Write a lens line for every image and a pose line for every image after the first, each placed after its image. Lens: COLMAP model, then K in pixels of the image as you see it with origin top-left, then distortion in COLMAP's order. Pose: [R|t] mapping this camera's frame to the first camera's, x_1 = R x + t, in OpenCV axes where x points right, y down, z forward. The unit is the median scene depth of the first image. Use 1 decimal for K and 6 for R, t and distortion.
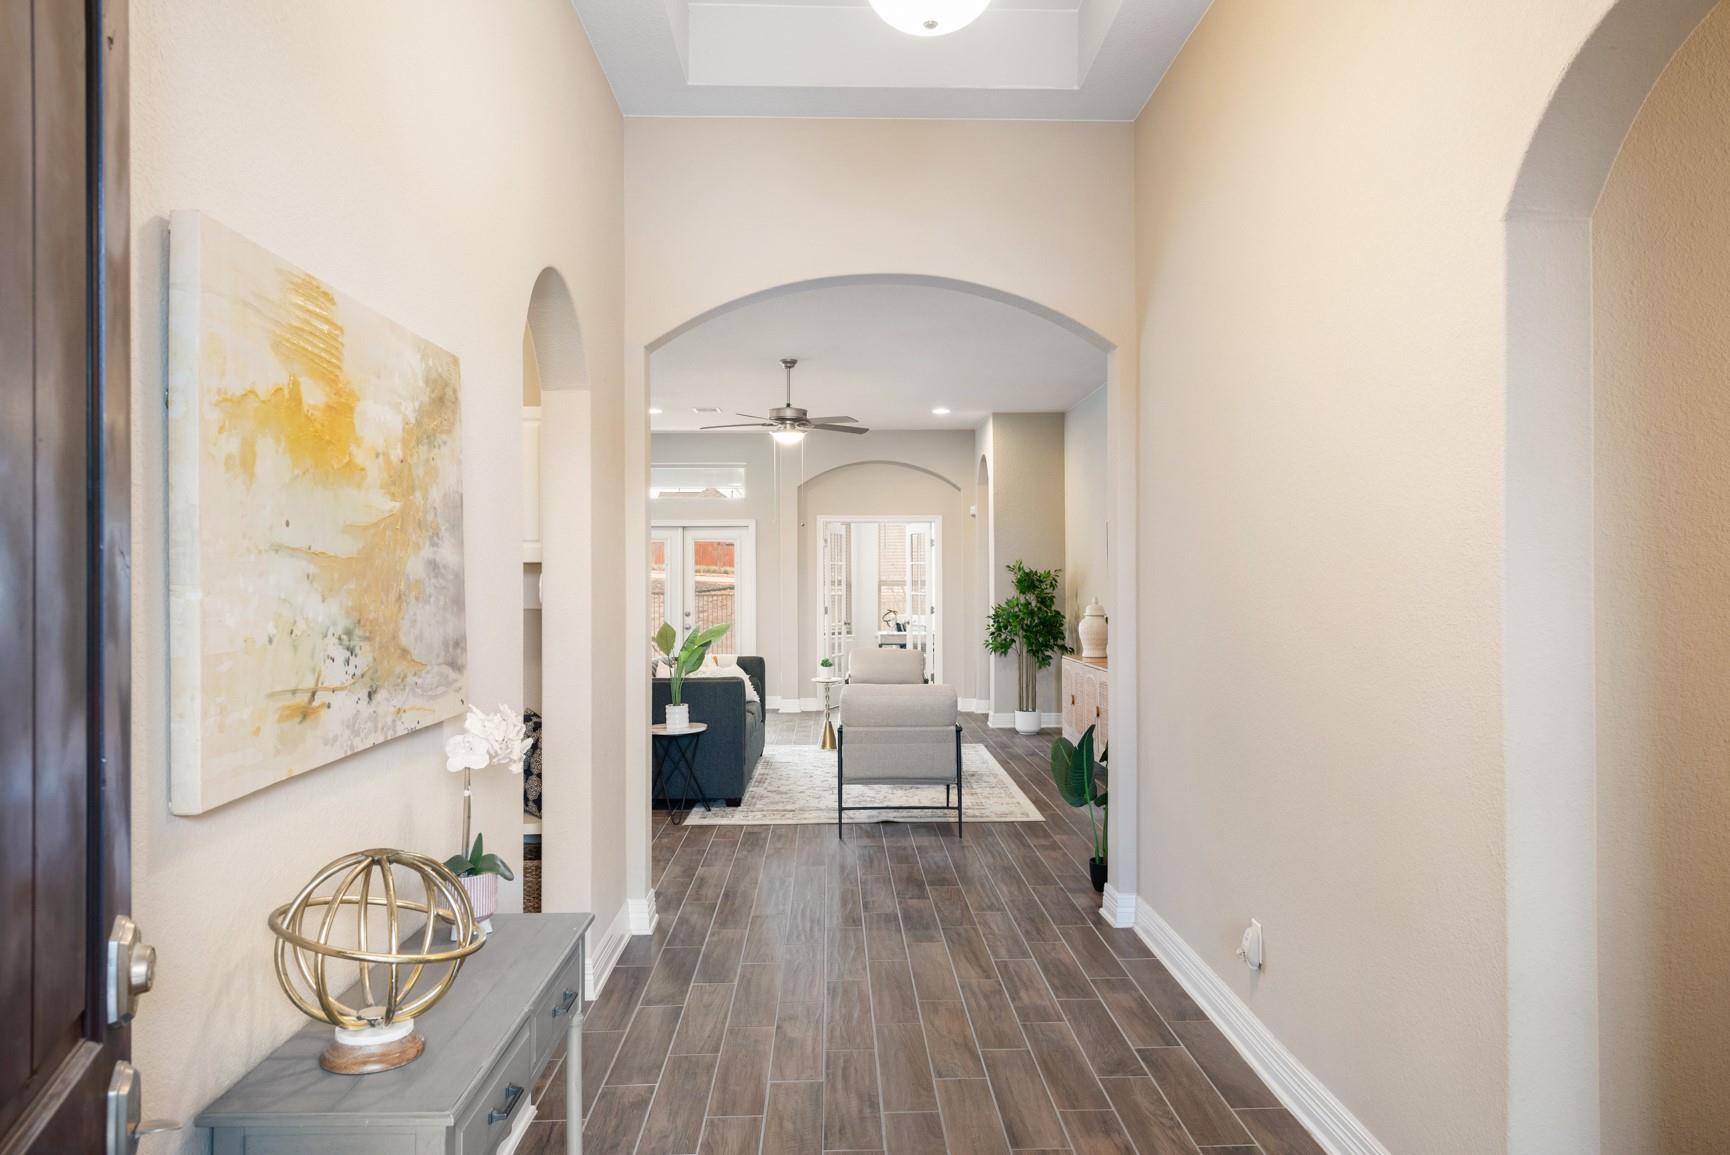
lens RADIAL K [[1154.5, 0, 863.2], [0, 1154.5, 574.1], [0, 0, 1]] dist [0.007899, -0.000020]
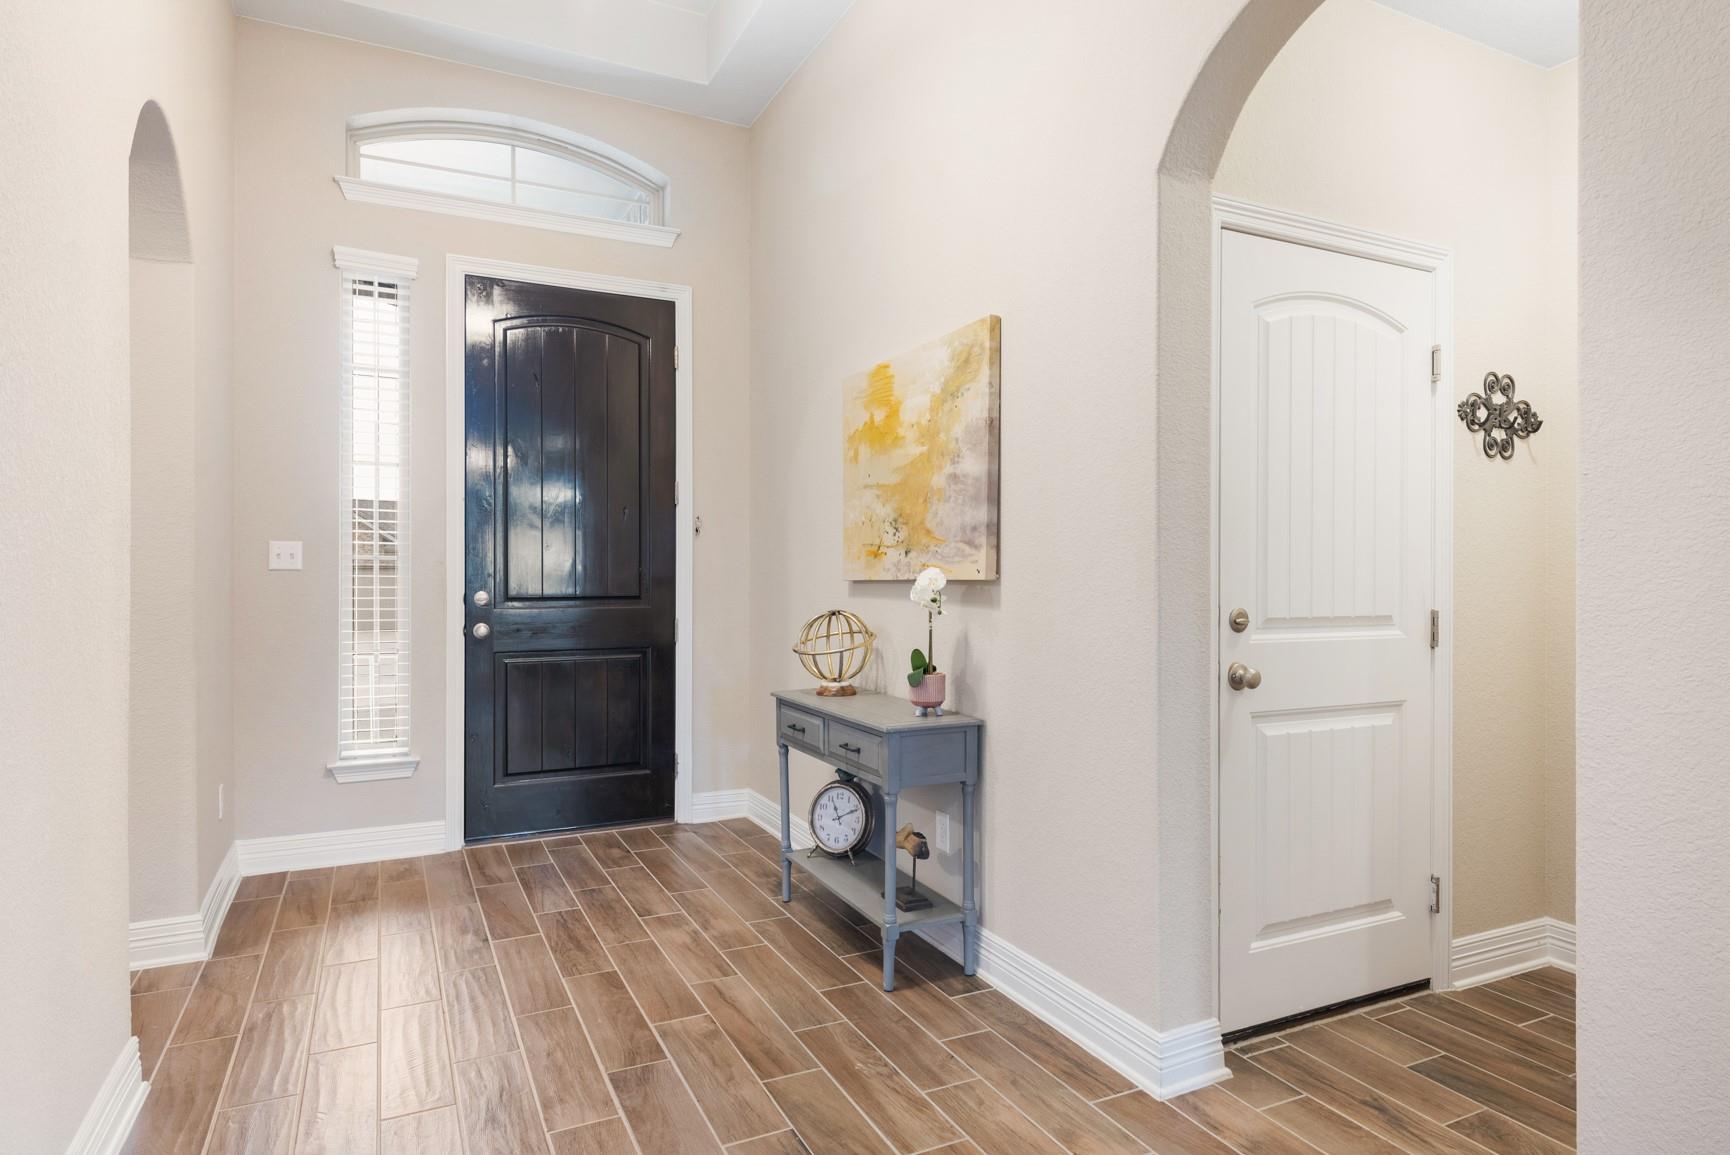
lens RADIAL K [[1005.5, 0, 866.9], [0, 1005.5, 576.2], [0, 0, 1]] dist [0.003021, 0.000080]
pose [[-0.912679, 0.004225, -0.408656, 0.323941], [0.003005, 0.999989, 0.003628, 0.139043], [0.408667, 0.002083, -0.912681, 2.534804]]
